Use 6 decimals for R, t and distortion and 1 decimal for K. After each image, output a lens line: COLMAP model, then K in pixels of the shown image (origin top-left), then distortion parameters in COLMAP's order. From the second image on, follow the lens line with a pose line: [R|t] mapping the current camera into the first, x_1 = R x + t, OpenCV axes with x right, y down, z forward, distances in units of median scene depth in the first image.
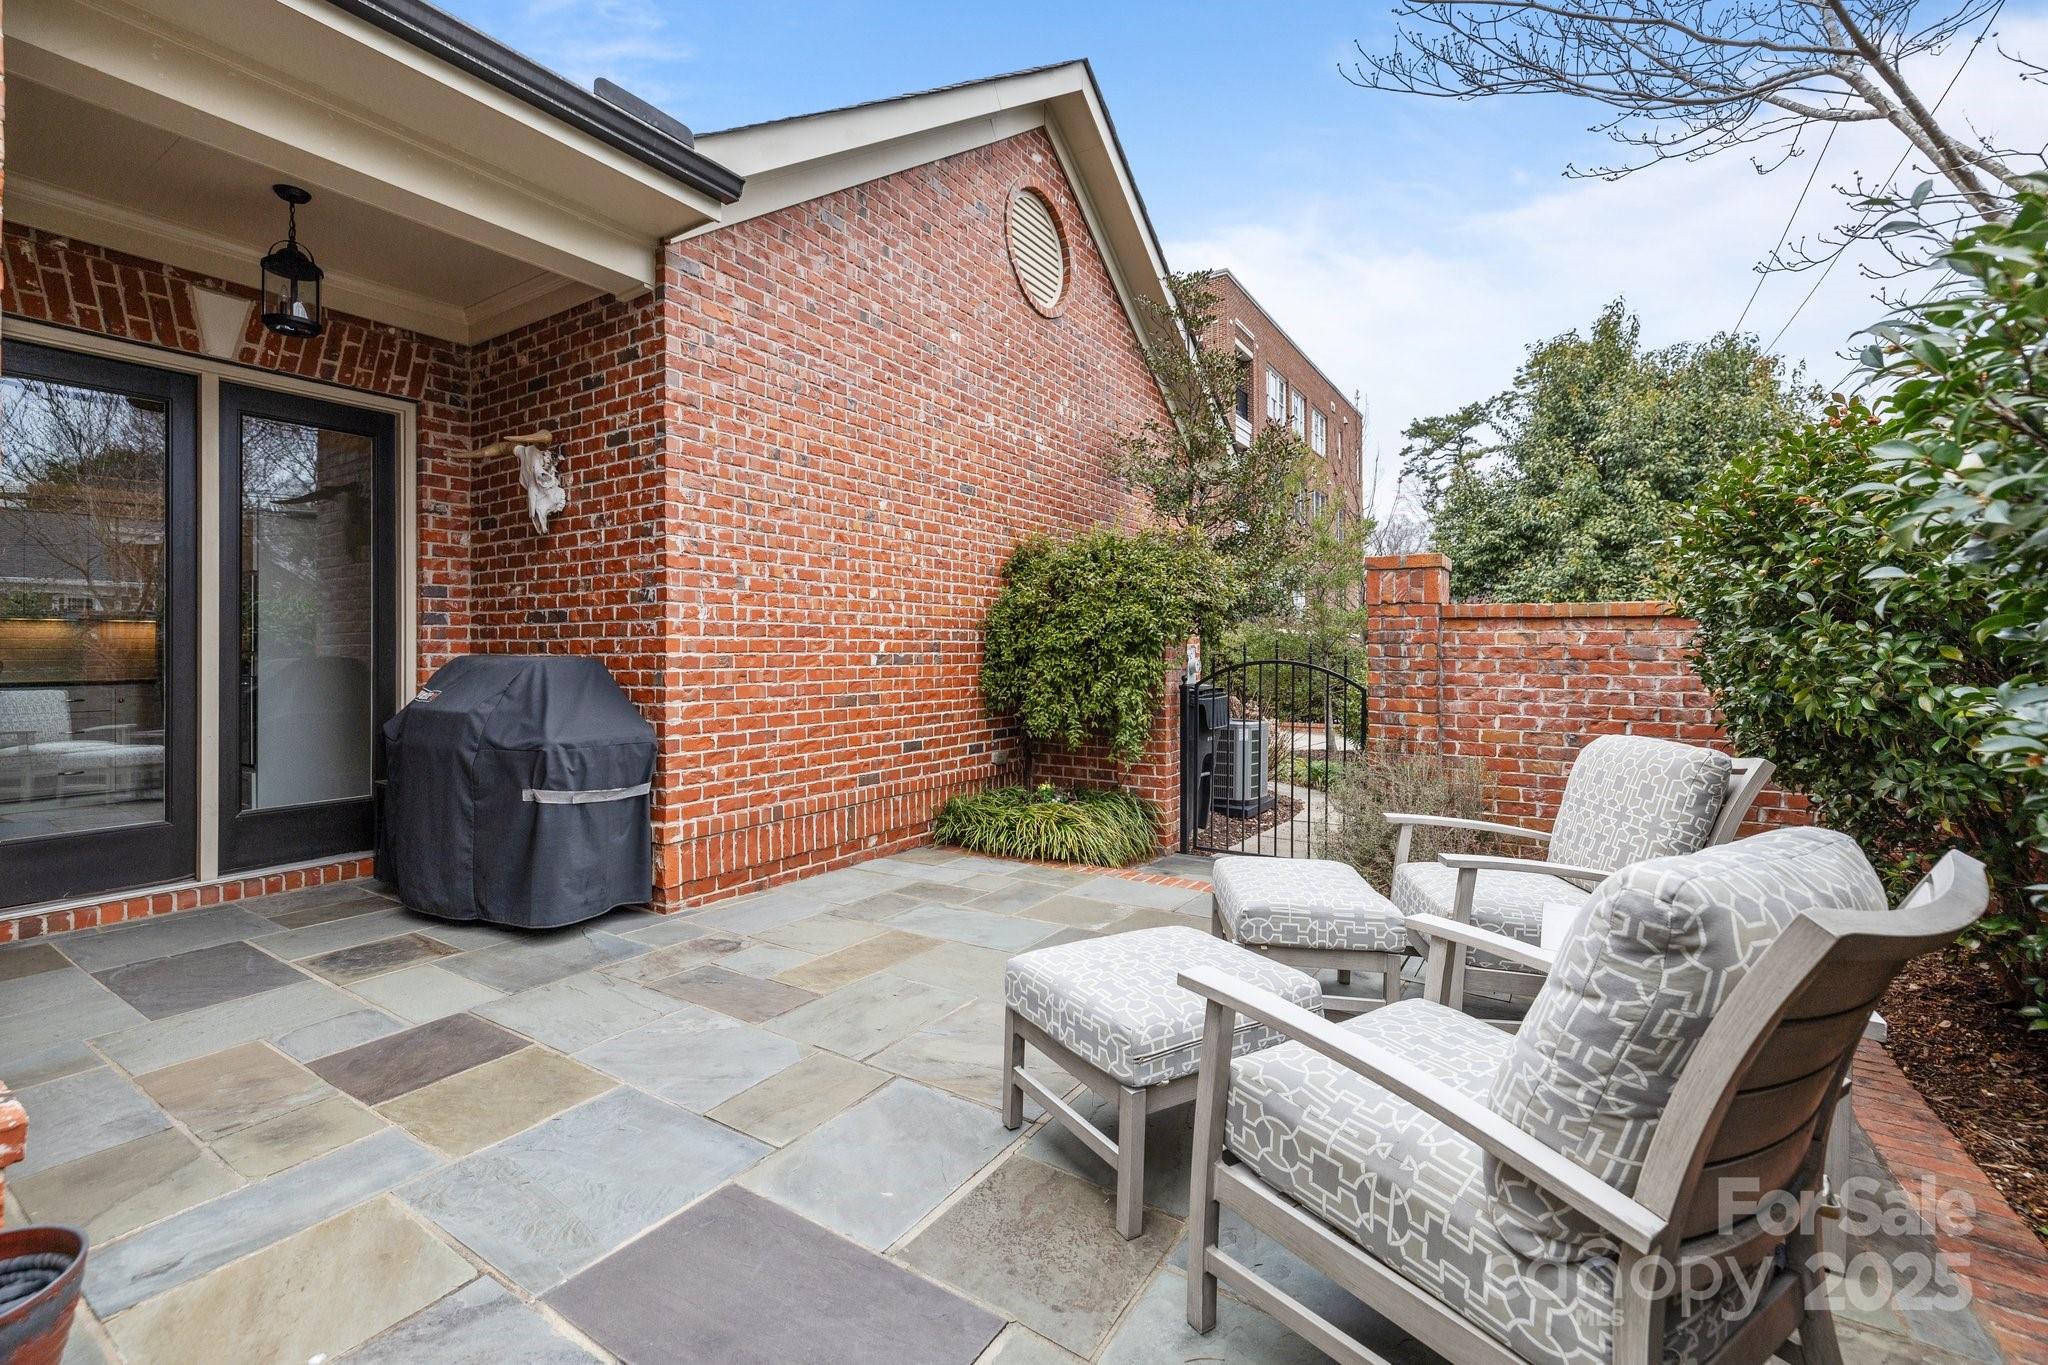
lens RADIAL K [[868.2, 0, 1007.2], [0, 868.2, 669.8], [0, 0, 1]] dist [-0.002043, -0.000323]
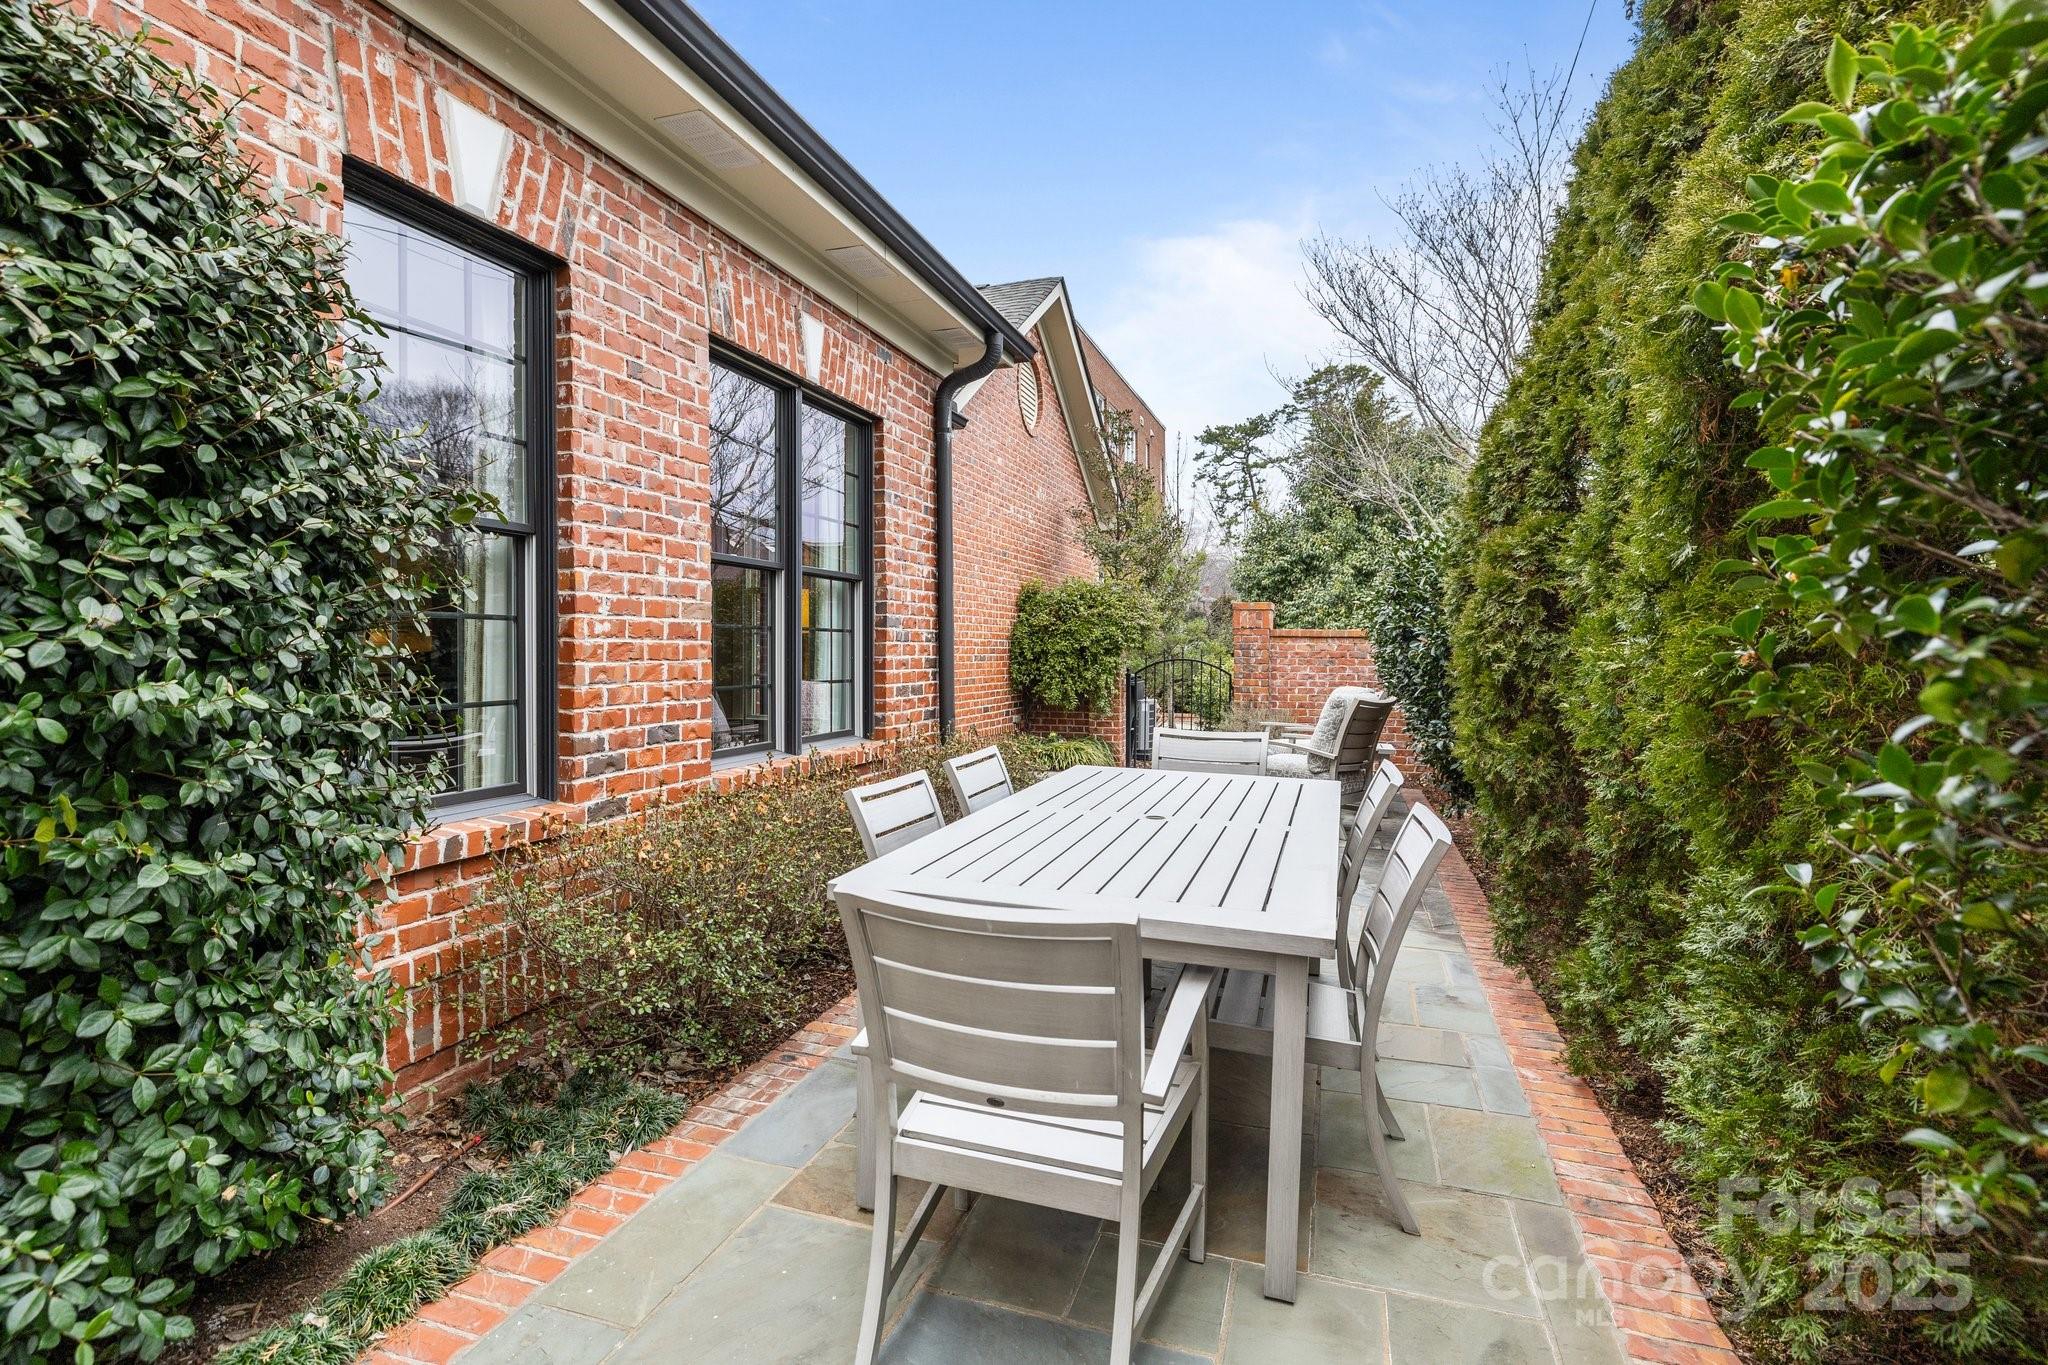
lens RADIAL K [[983.9, 0, 1026.5], [0, 983.9, 693.7], [0, 0, 1]] dist [0.000644, 0.000016]
pose [[0.964684, -0.009551, 0.263236, -0.203949], [0.003582, 0.999726, 0.023146, 0.005081], [-0.263385, -0.021385, 0.964454, -0.328665]]
